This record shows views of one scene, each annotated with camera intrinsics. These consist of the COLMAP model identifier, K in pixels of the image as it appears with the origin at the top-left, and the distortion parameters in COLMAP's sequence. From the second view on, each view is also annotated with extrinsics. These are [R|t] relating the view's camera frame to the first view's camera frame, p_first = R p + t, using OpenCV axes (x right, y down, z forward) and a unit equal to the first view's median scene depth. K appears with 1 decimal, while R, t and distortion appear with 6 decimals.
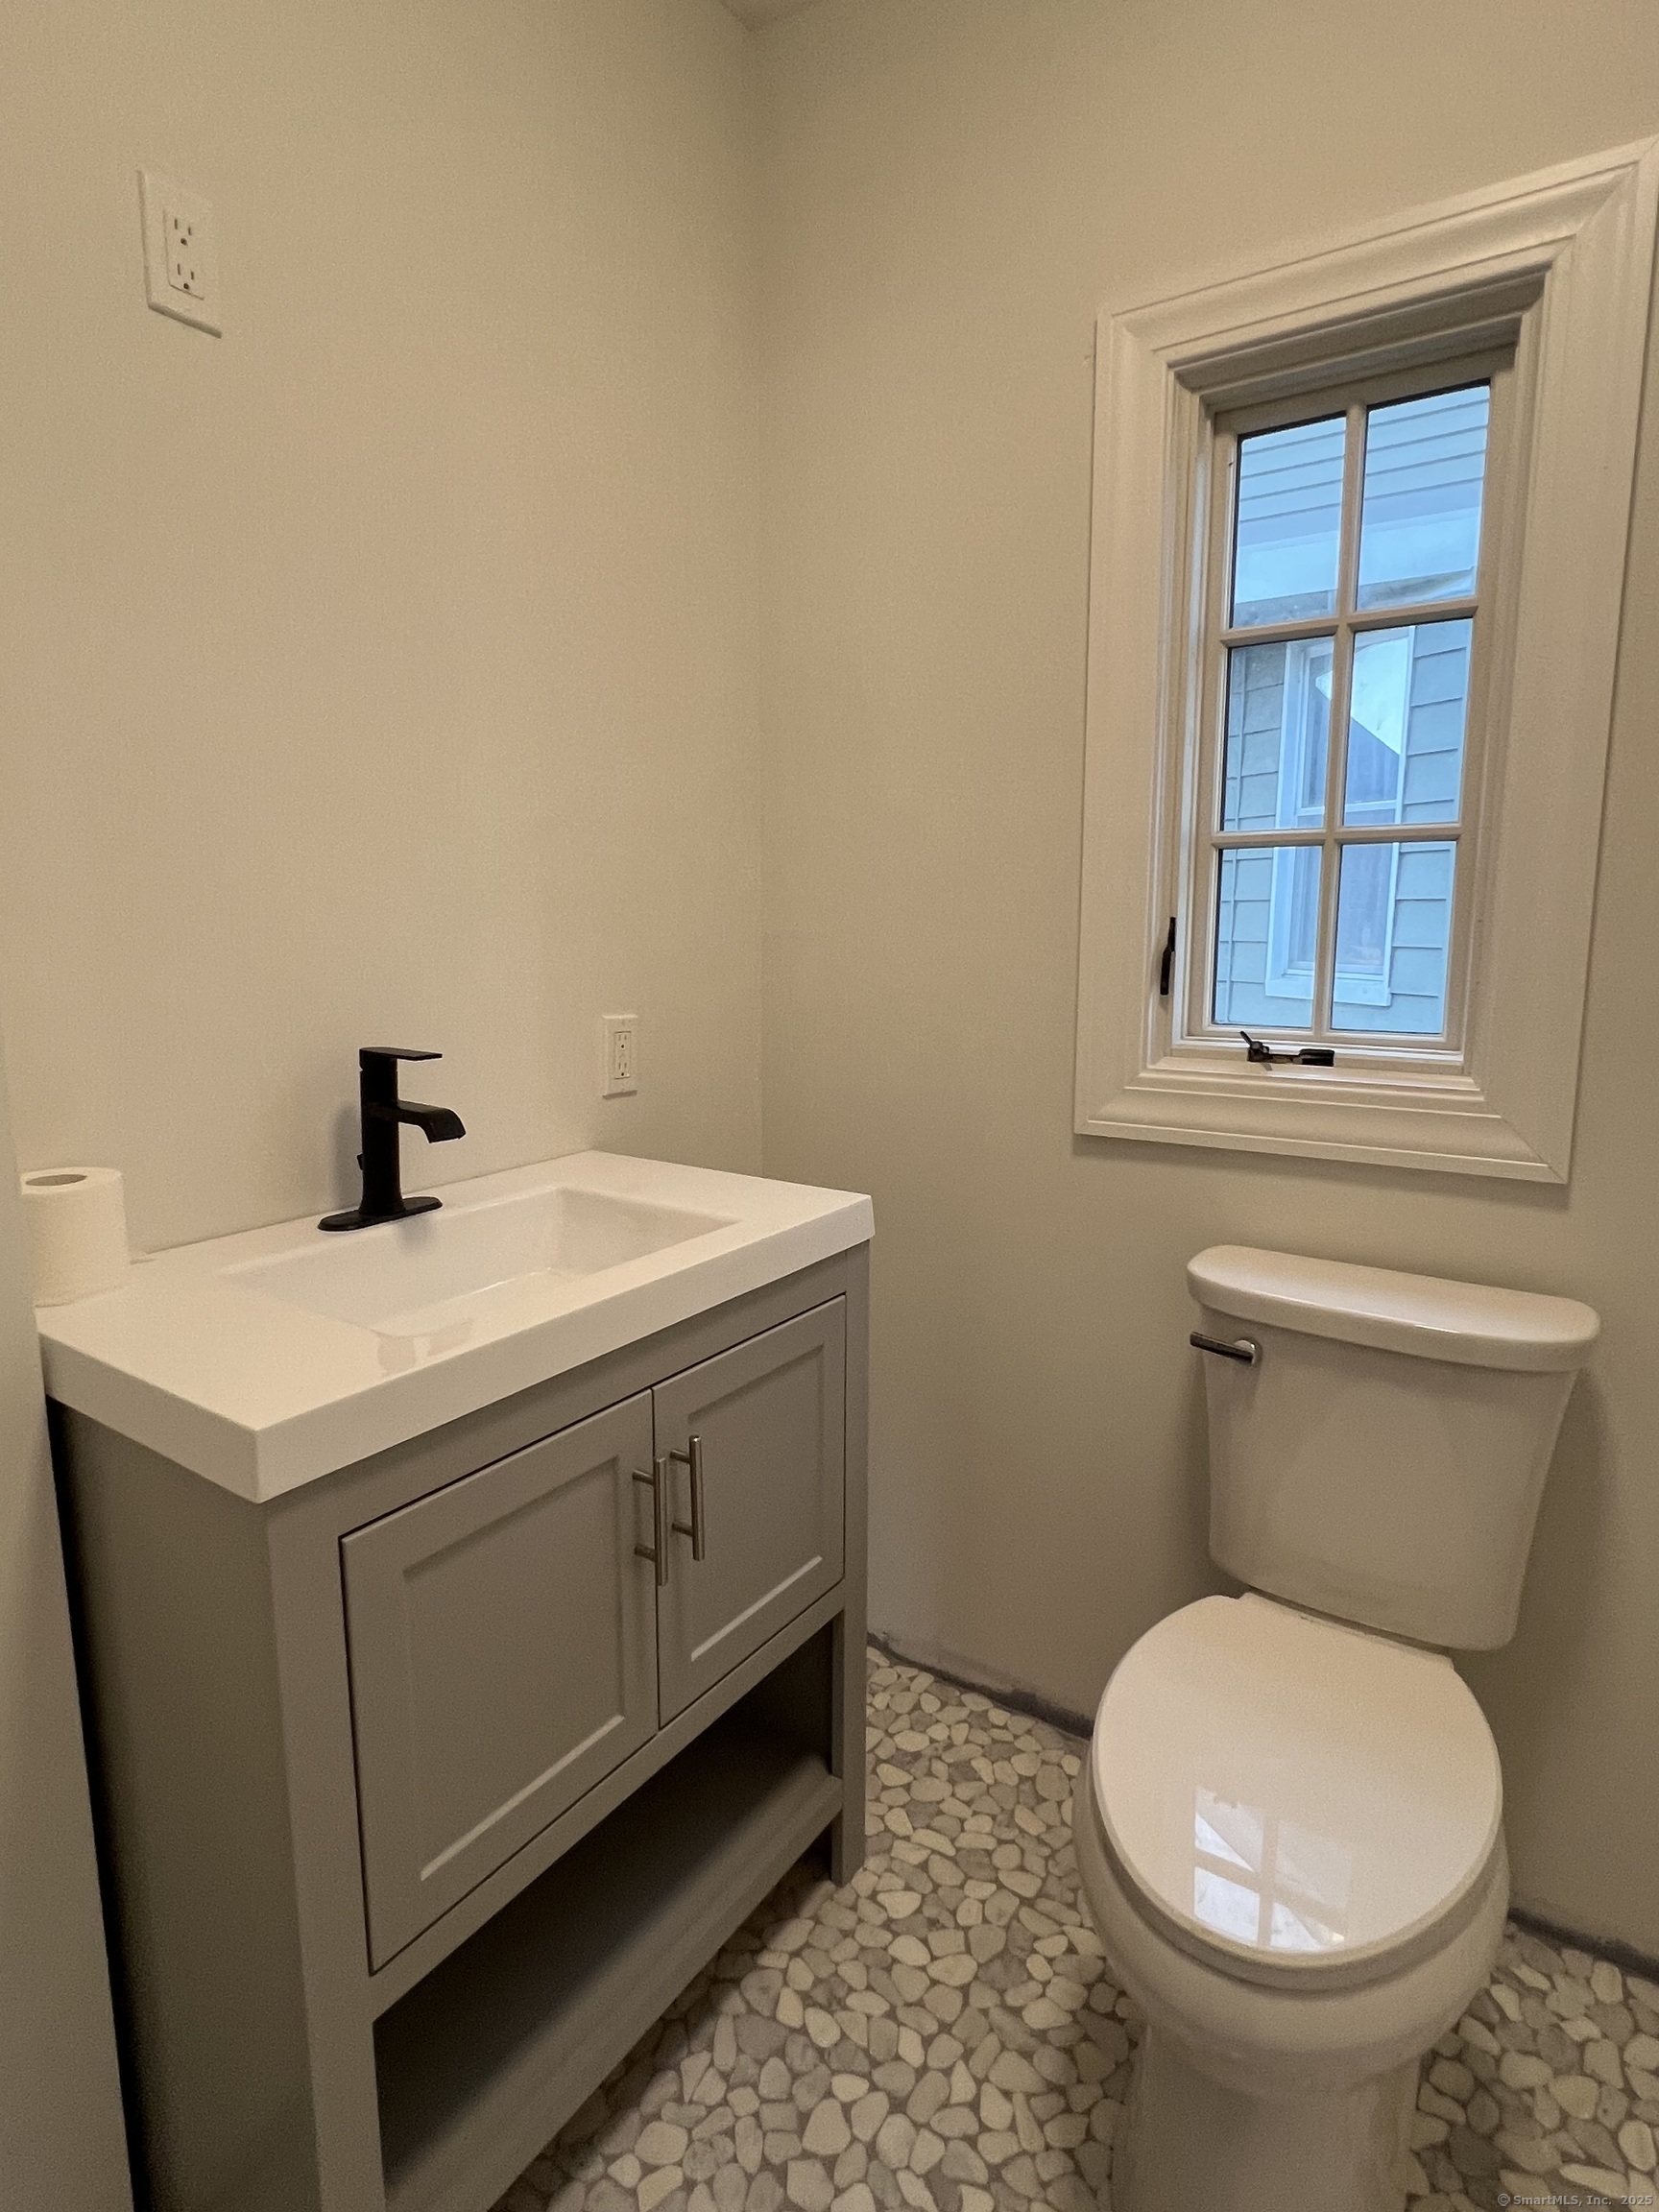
lens RADIAL K [[1176.9, 0, 799.7], [0, 1176.9, 1099.4], [0, 0, 1]] dist [-0.002093, 0.002070]
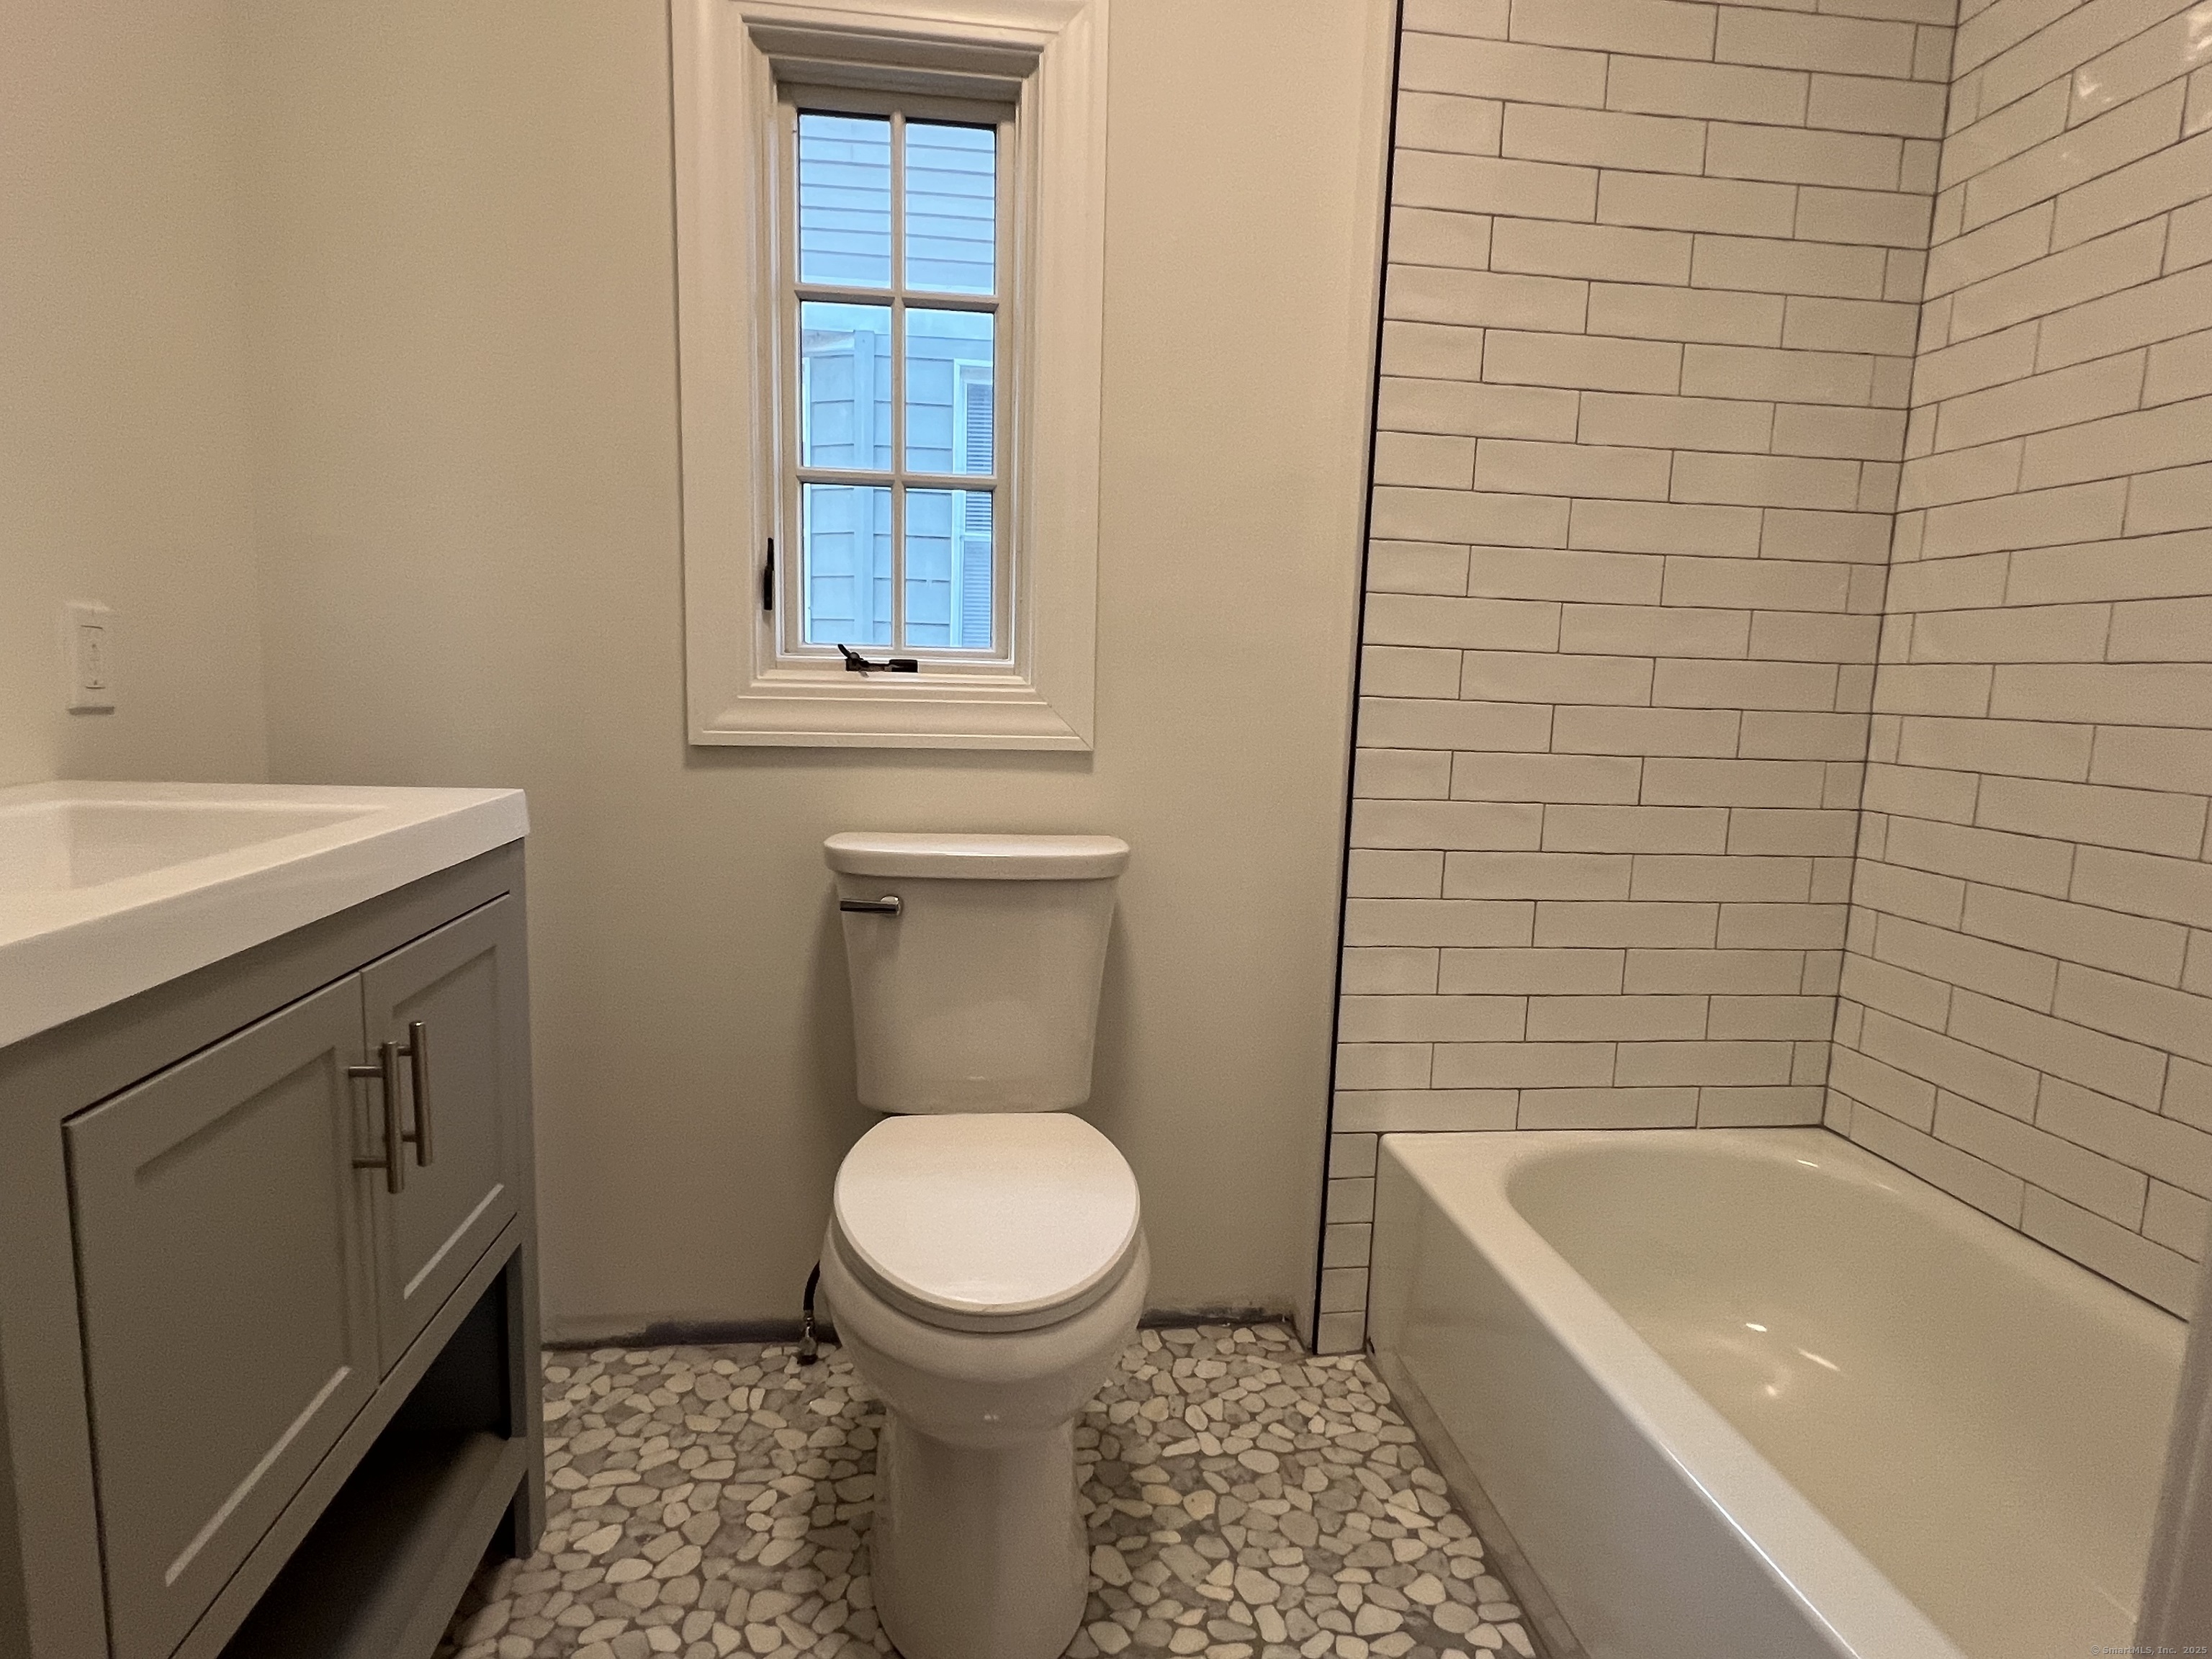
lens RADIAL K [[1176.9, 0, 1103.1], [0, 1176.9, 820.1], [0, 0, 1]] dist [-0.002093, 0.002070]
pose [[0.741908, -0.062220, 0.667608, -0.233898], [0.070574, 0.997401, 0.014528, 0.132020], [-0.666777, 0.036338, 0.744371, 0.003557]]
